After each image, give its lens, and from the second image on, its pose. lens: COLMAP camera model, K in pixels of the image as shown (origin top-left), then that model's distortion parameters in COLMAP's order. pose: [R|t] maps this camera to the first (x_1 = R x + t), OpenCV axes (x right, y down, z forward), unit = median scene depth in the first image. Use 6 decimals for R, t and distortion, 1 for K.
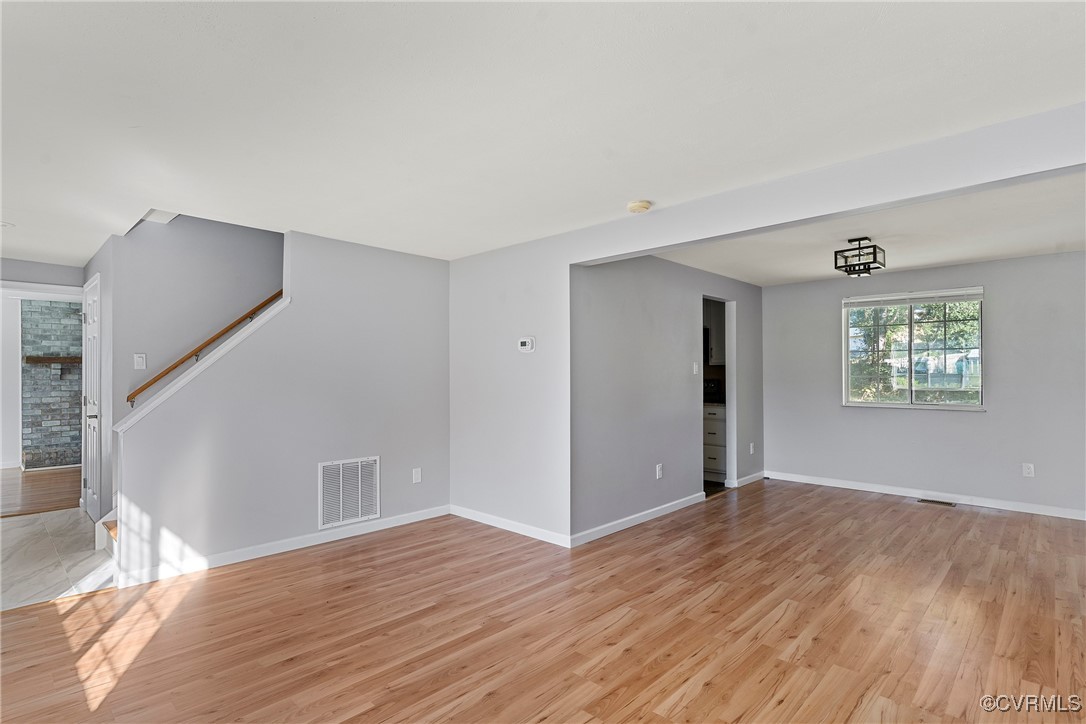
lens RADIAL K [[538.0, 0, 537.5], [0, 538.0, 374.2], [0, 0, 1]] dist [0.004208, 0.000734]
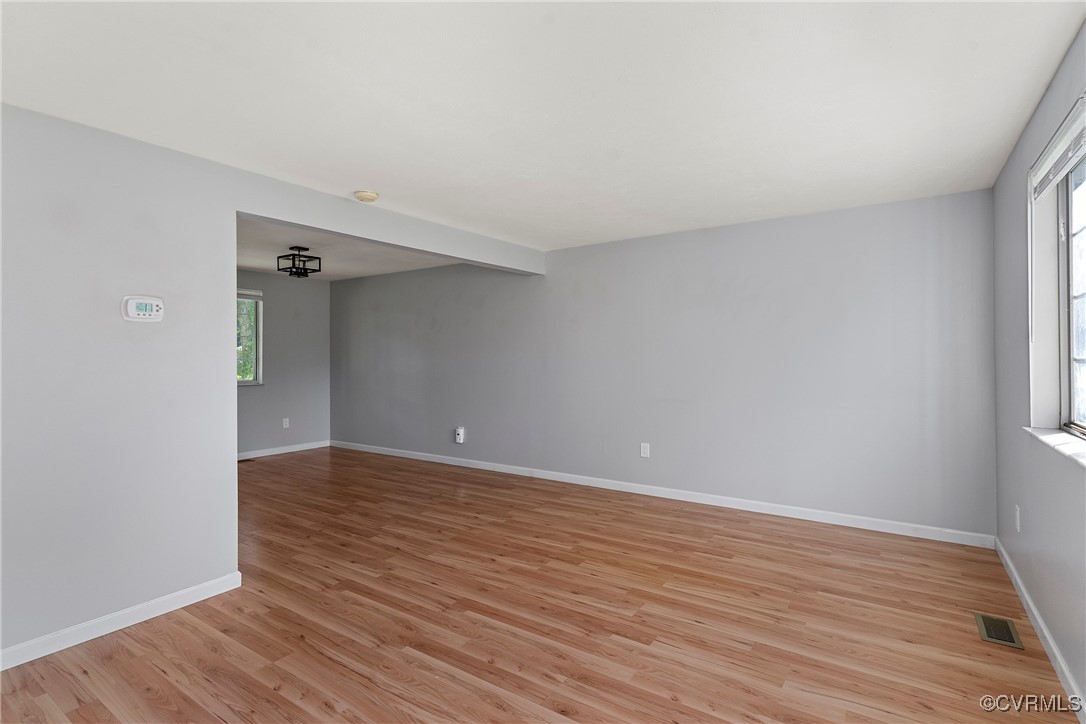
lens RADIAL K [[526.8, 0, 539.2], [0, 526.8, 361.2], [0, 0, 1]] dist [0.004591, 0.001167]
pose [[-0.163511, -0.009613, 0.986495, -0.754711], [0.004843, 0.999933, 0.010546, 0.000064], [-0.986530, 0.006502, -0.163454, 0.717737]]
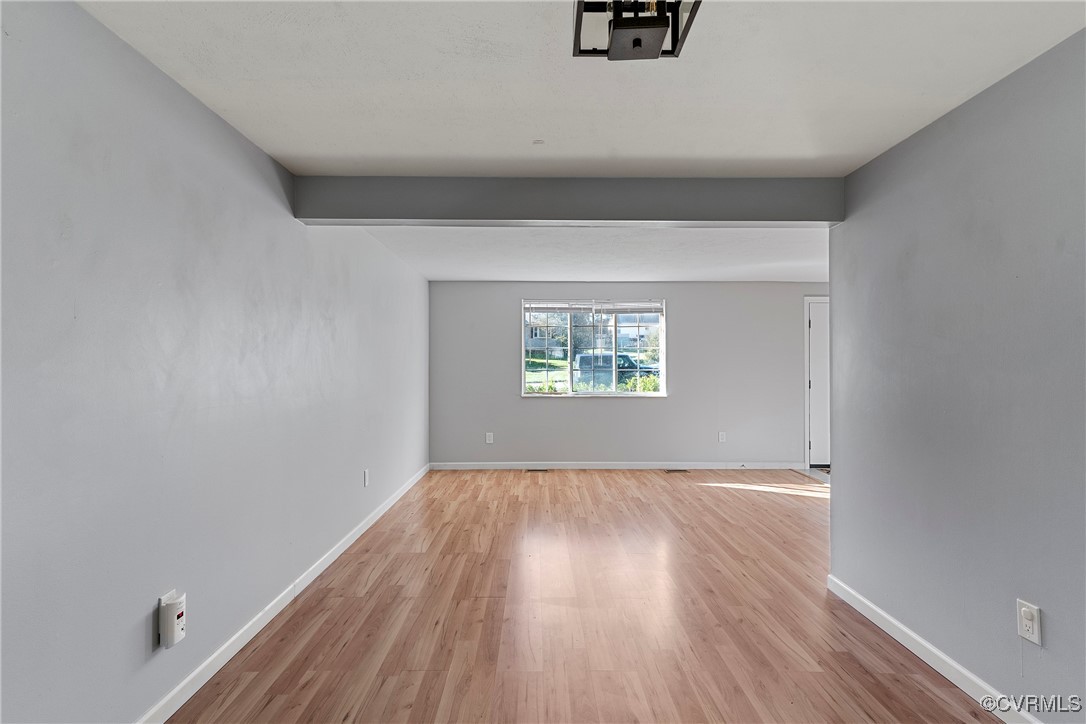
lens RADIAL K [[531.7, 0, 539.2], [0, 531.7, 364.2], [0, 0, 1]] dist [0.001852, 0.000030]
pose [[-0.717928, -0.007146, -0.696081, 0.932073], [-0.002986, 0.999970, -0.007185, 0.000875], [0.696111, -0.003080, -0.717928, 1.292683]]
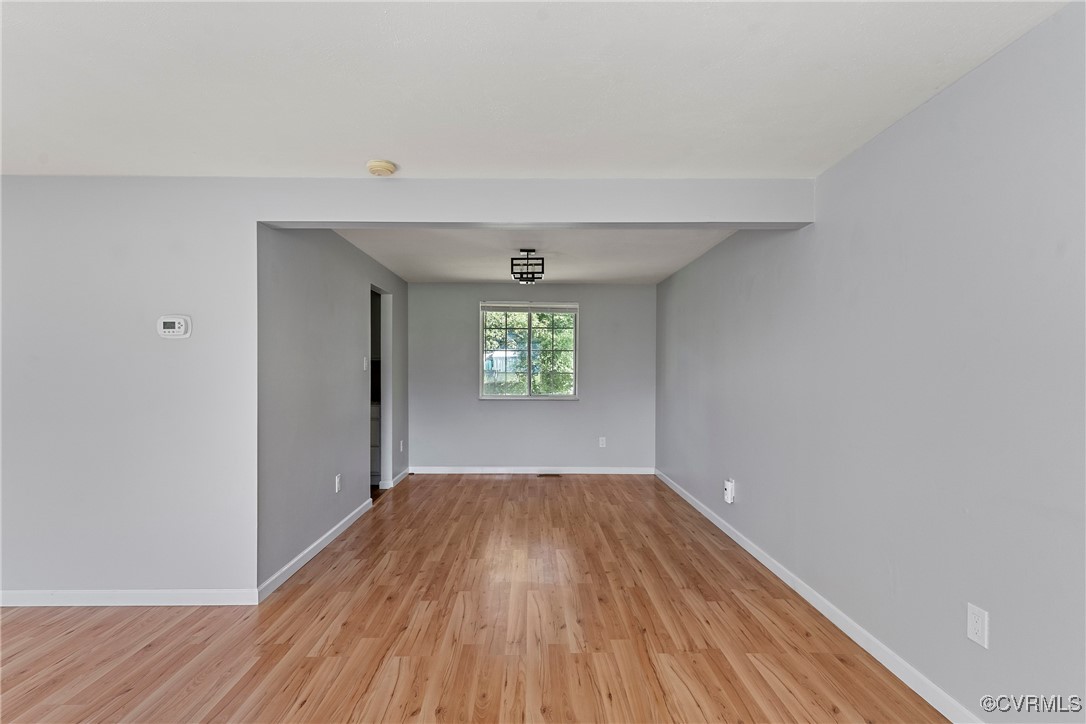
lens RADIAL K [[538.0, 0, 537.5], [0, 538.0, 374.2], [0, 0, 1]] dist [0.004208, 0.000734]
pose [[0.711379, -0.002580, 0.702804, -0.190199], [-0.003352, 0.999969, 0.007064, -0.001421], [-0.702801, -0.007381, 0.711348, 0.205101]]
